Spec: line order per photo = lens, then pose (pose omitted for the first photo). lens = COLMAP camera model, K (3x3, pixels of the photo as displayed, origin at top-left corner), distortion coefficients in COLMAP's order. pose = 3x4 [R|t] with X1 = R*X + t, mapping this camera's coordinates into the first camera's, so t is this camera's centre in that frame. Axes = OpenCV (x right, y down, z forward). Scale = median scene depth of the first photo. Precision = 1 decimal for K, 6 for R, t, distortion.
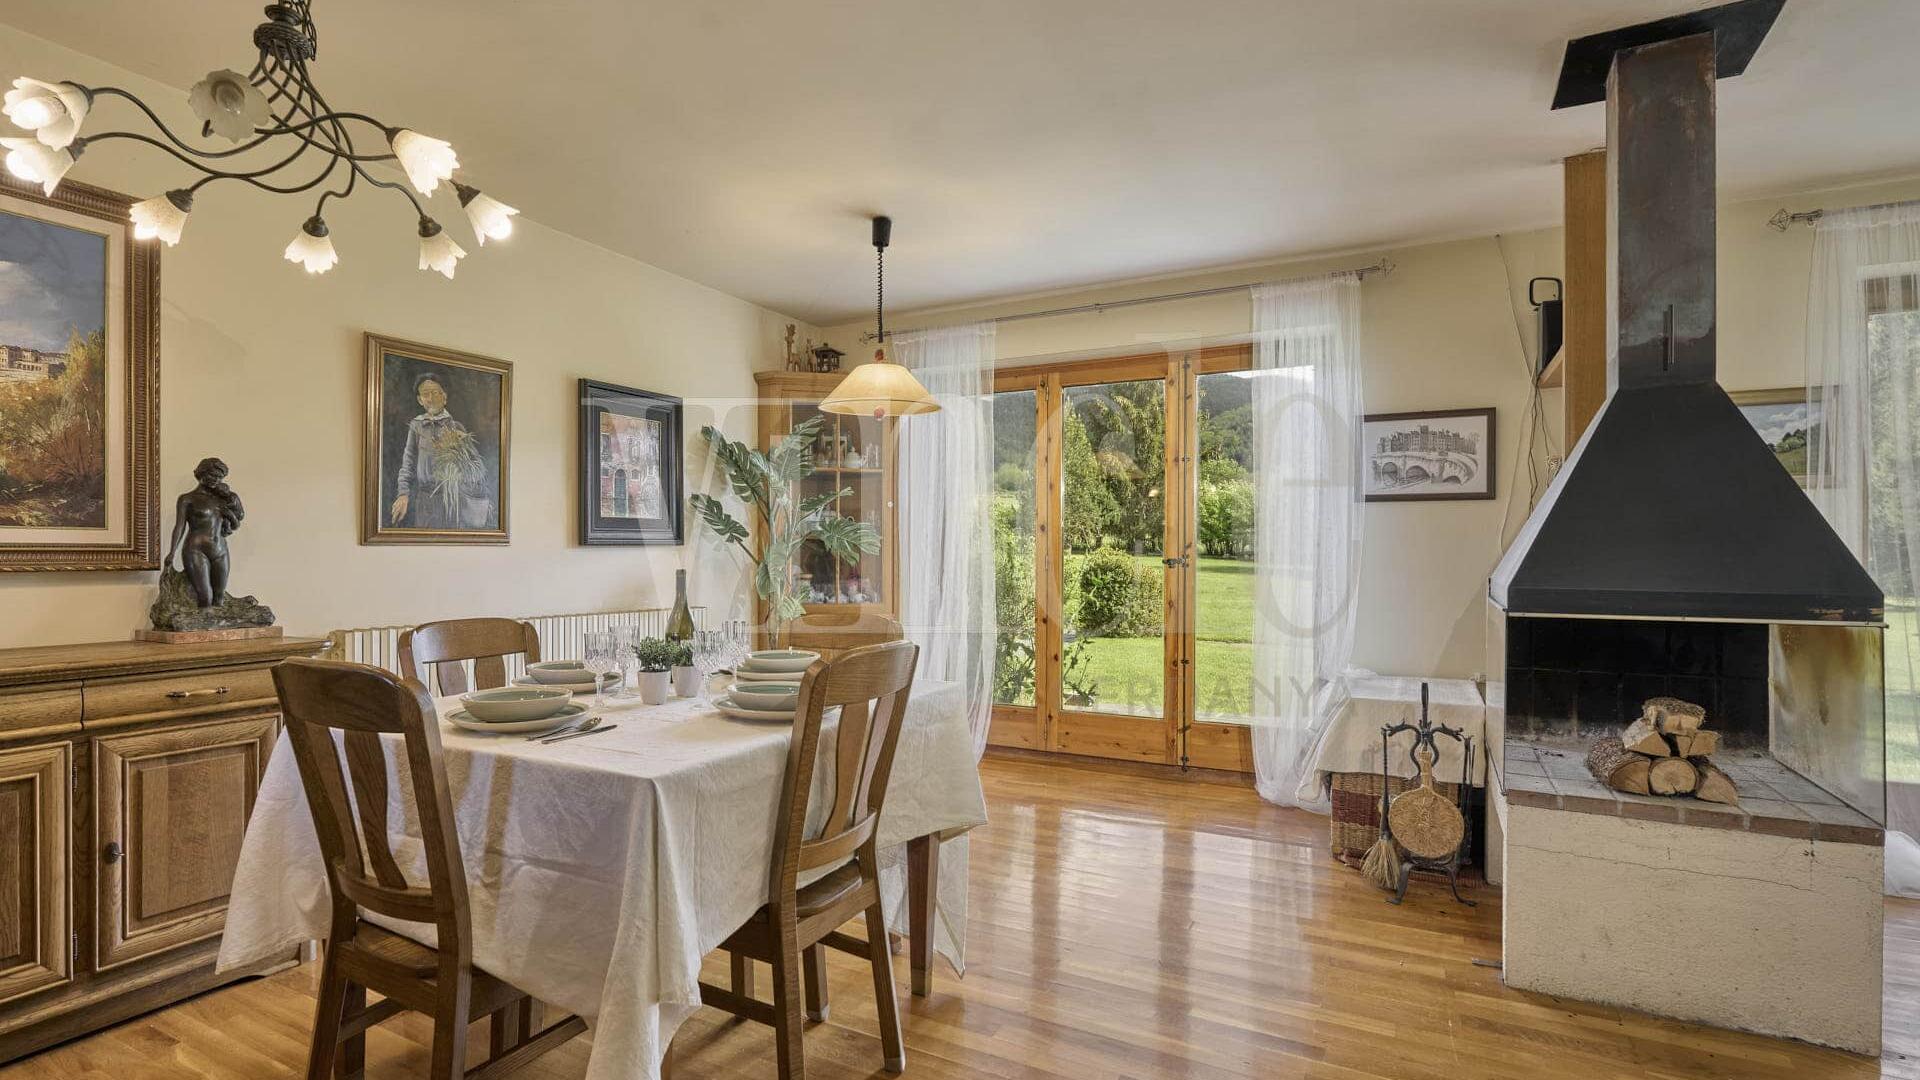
lens RADIAL K [[942.5, 0, 885.4], [0, 942.5, 551.9], [0, 0, 1]] dist [-0.007993, -0.000464]
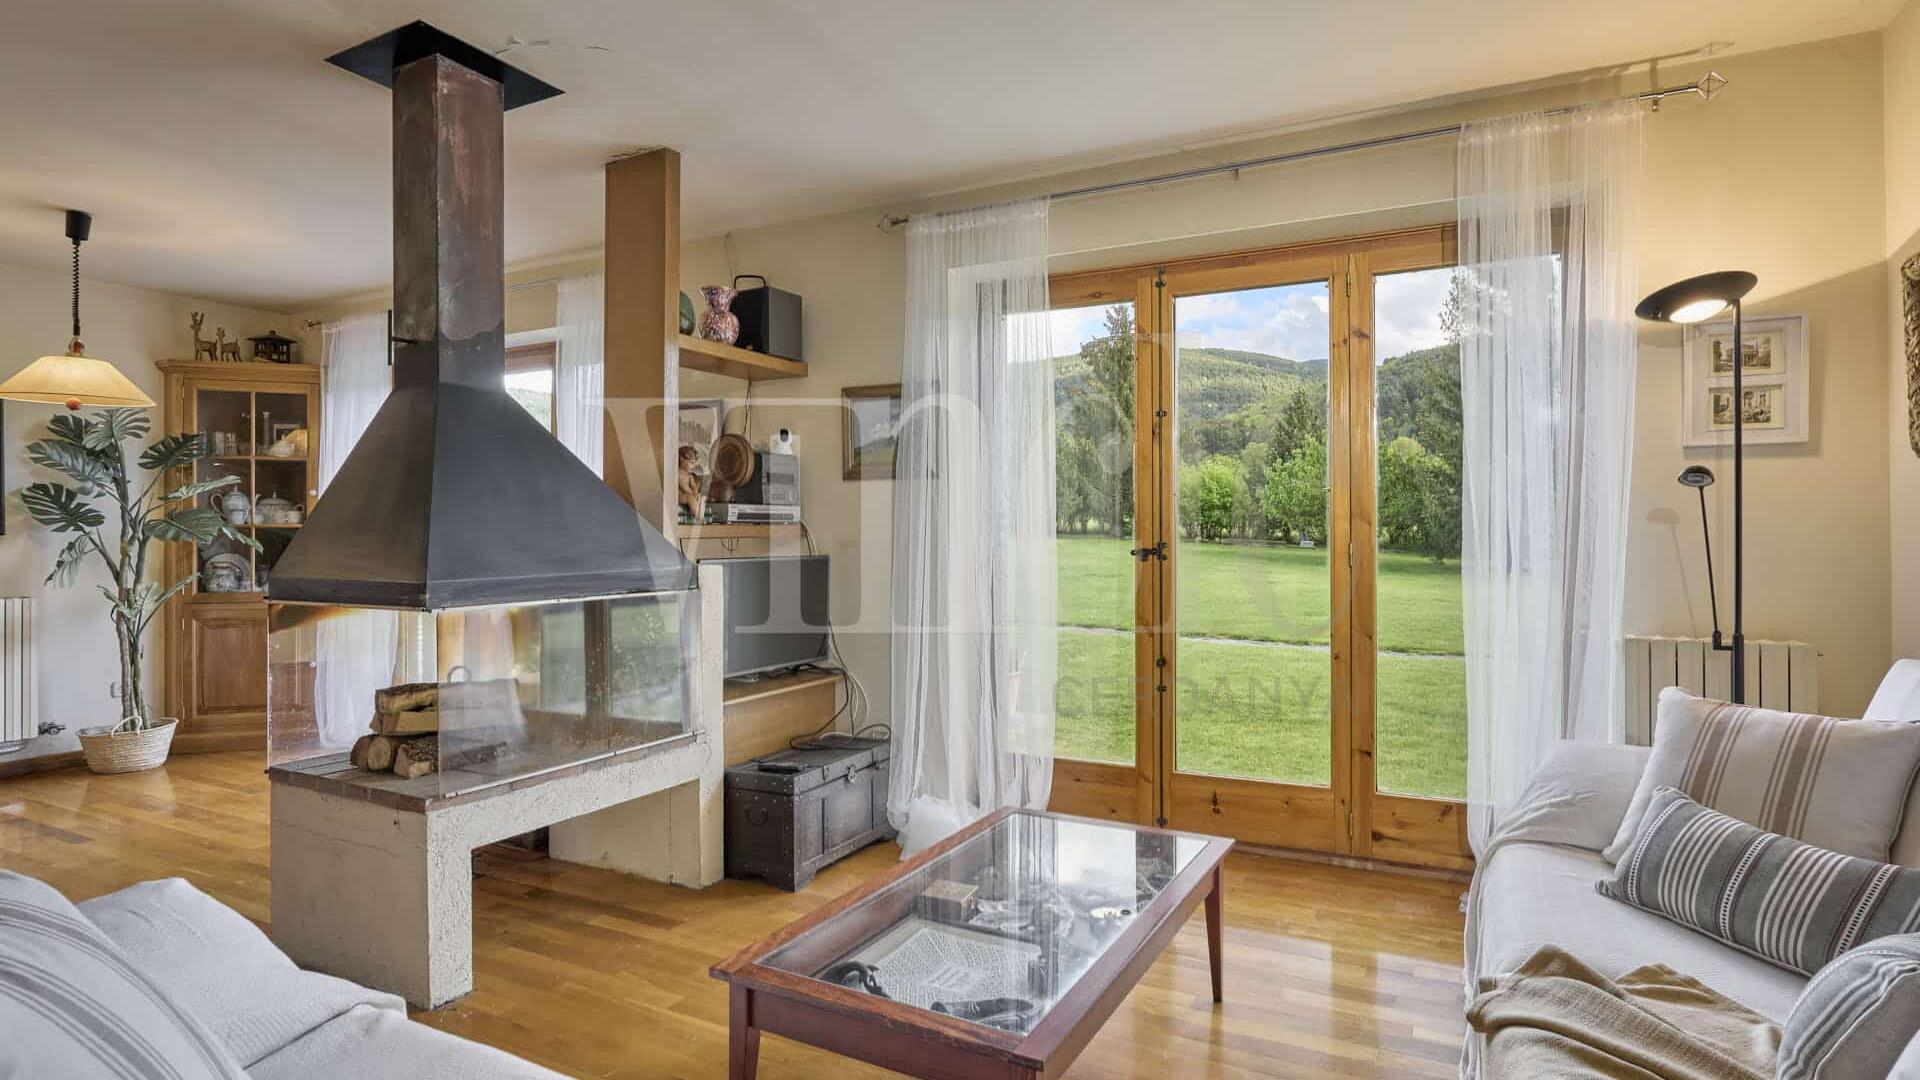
lens RADIAL K [[964.5, 0, 1004.3], [0, 964.5, 534.8], [0, 0, 1]] dist [-0.013459, 0.001868]
pose [[0.998191, -0.003835, 0.059999, 1.071281], [0.003862, 0.999992, -0.000335, -0.003923], [-0.059997, 0.000566, 0.998198, -0.093708]]
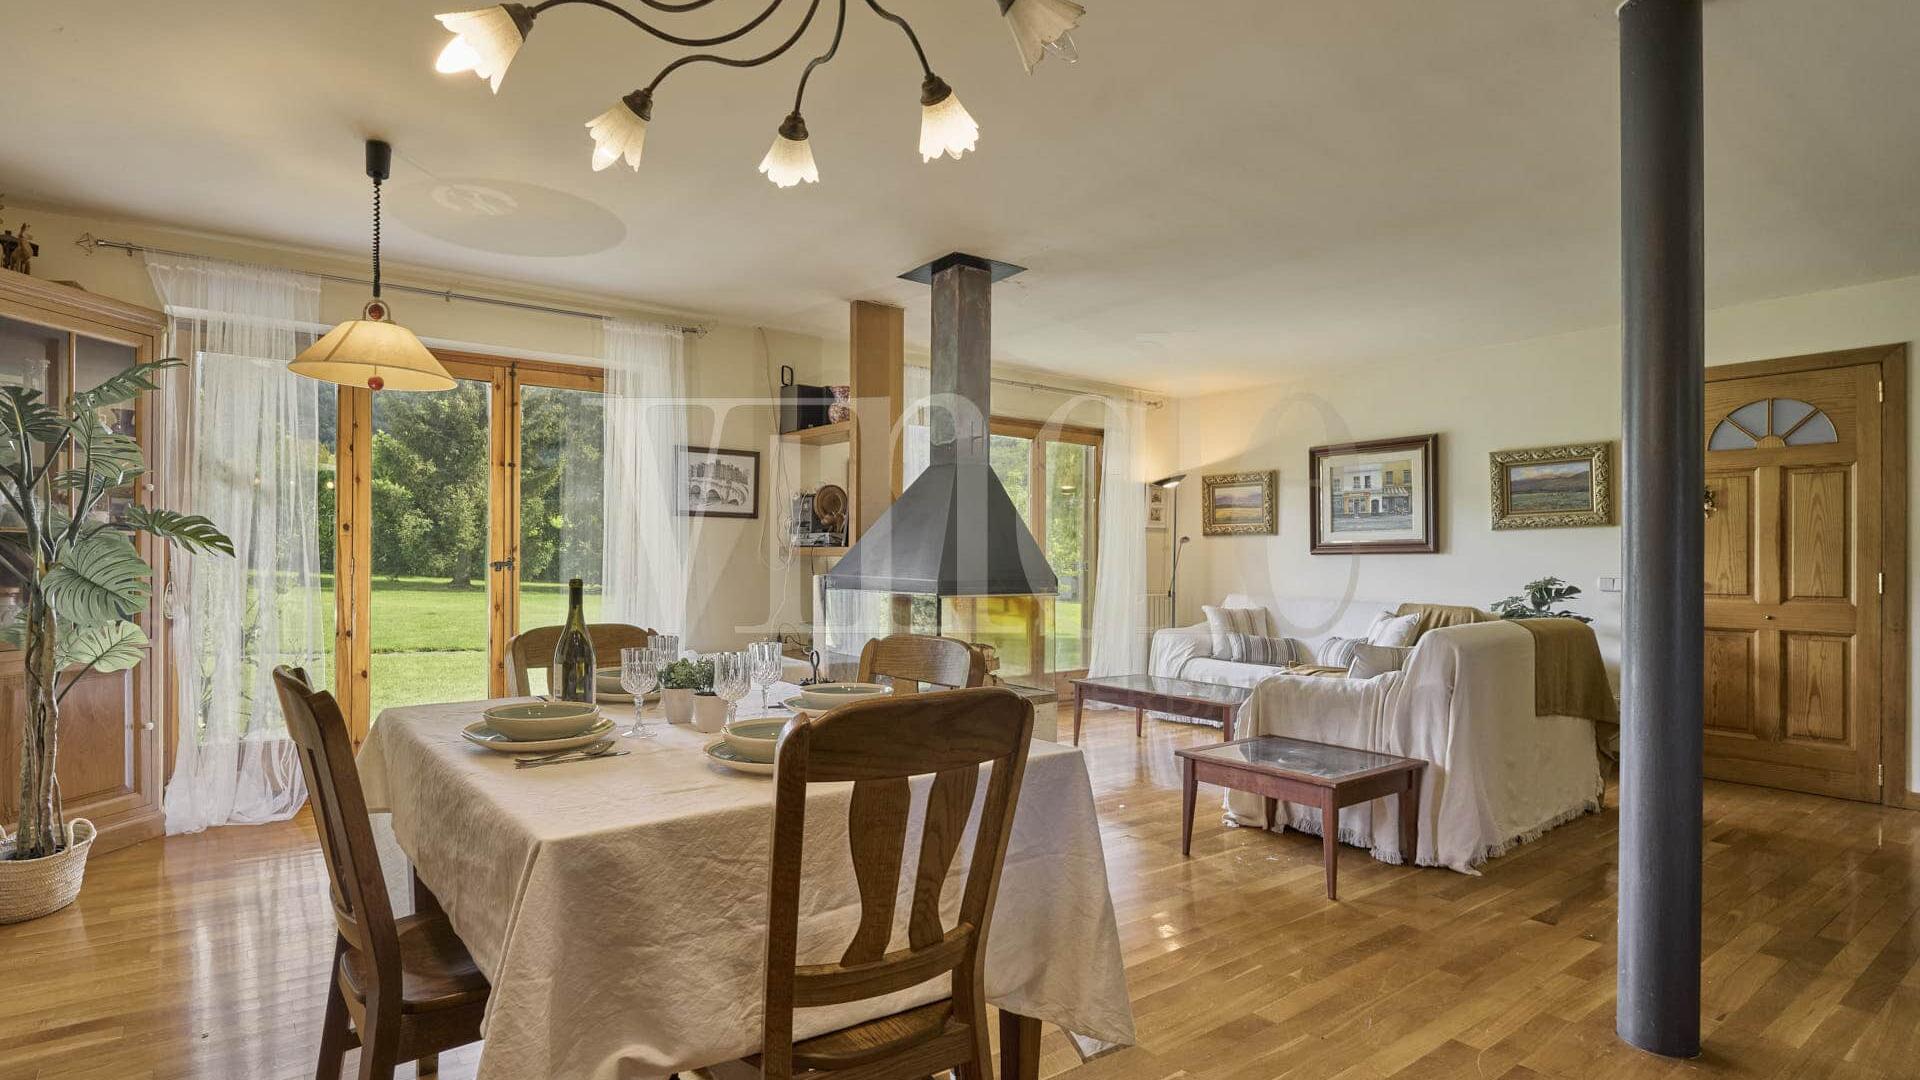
lens RADIAL K [[942.2, 0, 876.0], [0, 942.2, 560.3], [0, 0, 1]] dist [0.001271, -0.000499]
pose [[0.423995, -0.000610, 0.905664, -0.645025], [-0.007357, 0.999964, 0.004117, -0.001784], [-0.905635, -0.008409, 0.423975, 0.307627]]
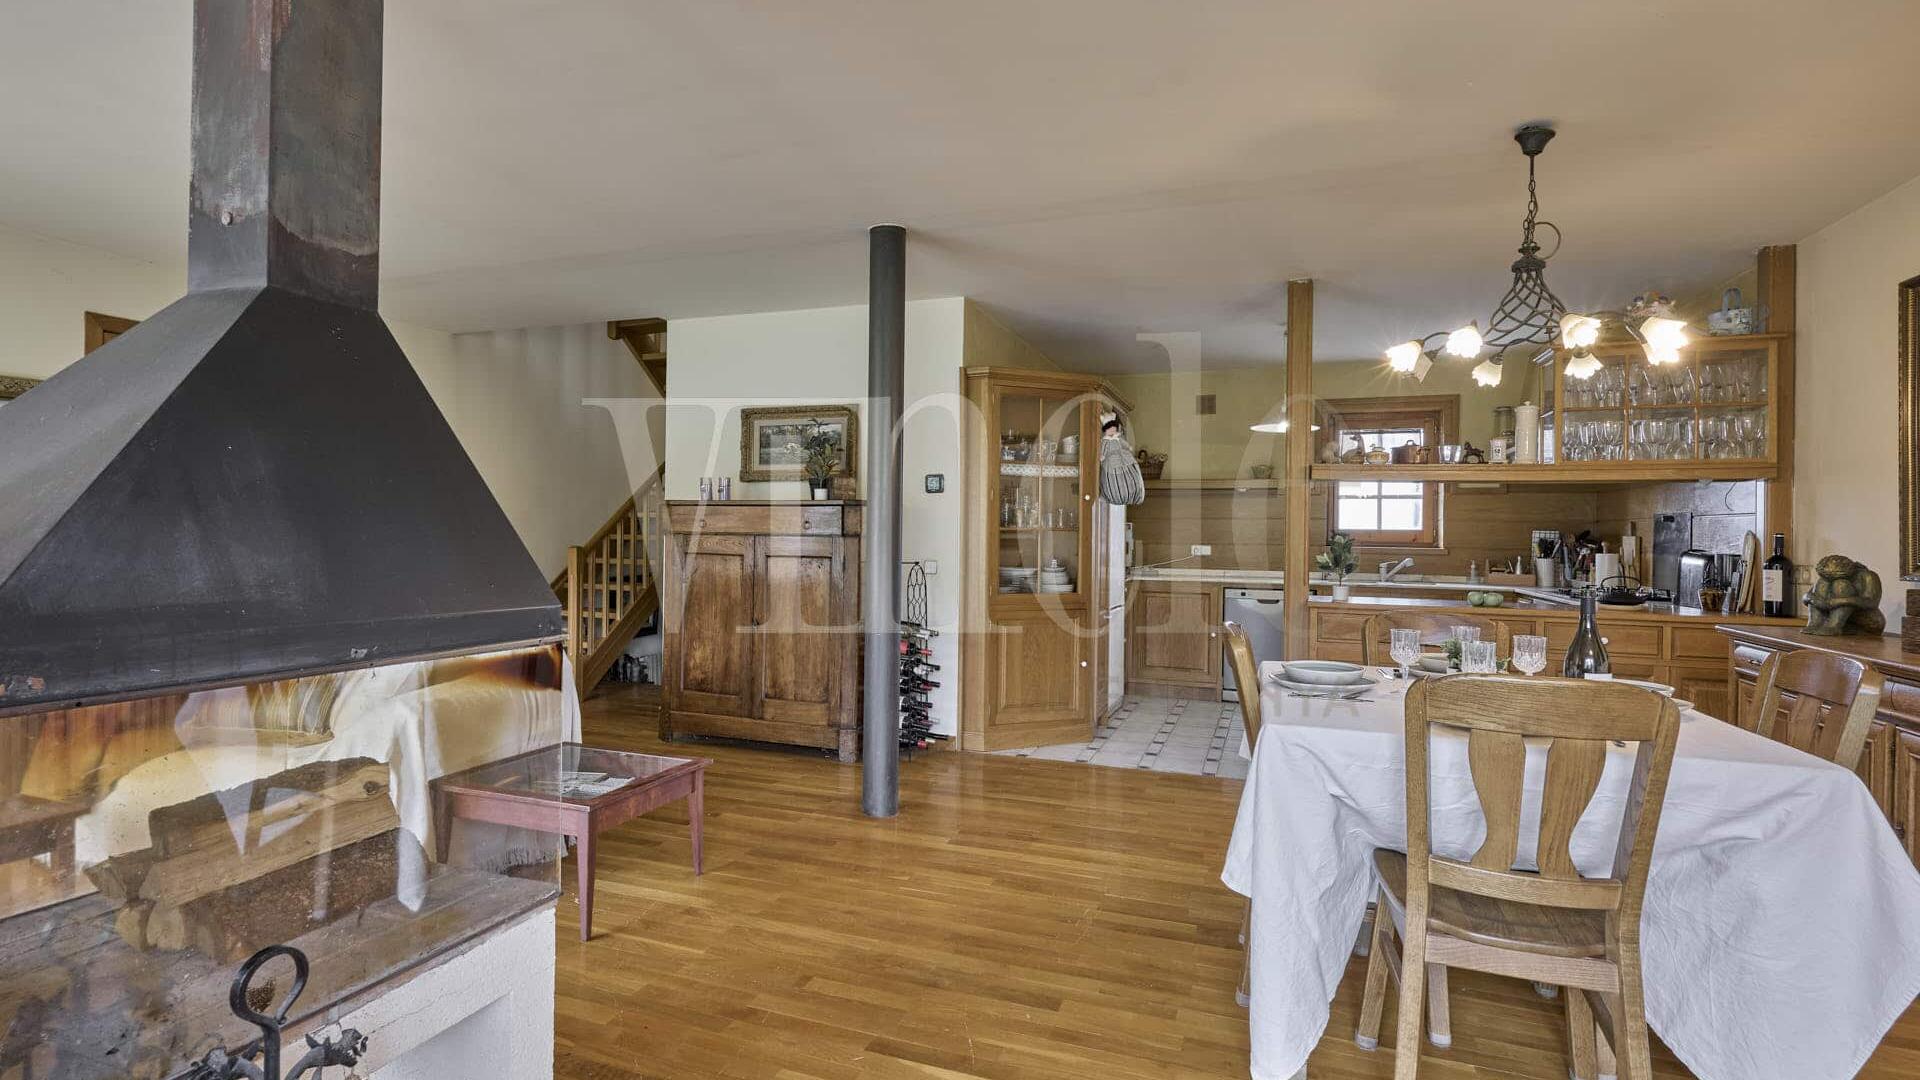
lens RADIAL K [[945.5, 0, 937.2], [0, 945.5, 537.8], [0, 0, 1]] dist [-0.000930, -0.000429]
pose [[-0.989100, -0.016398, -0.146327, 0.352632], [-0.016653, 0.999861, 0.000524, -0.015202], [0.146299, 0.002955, -0.989236, 1.338513]]
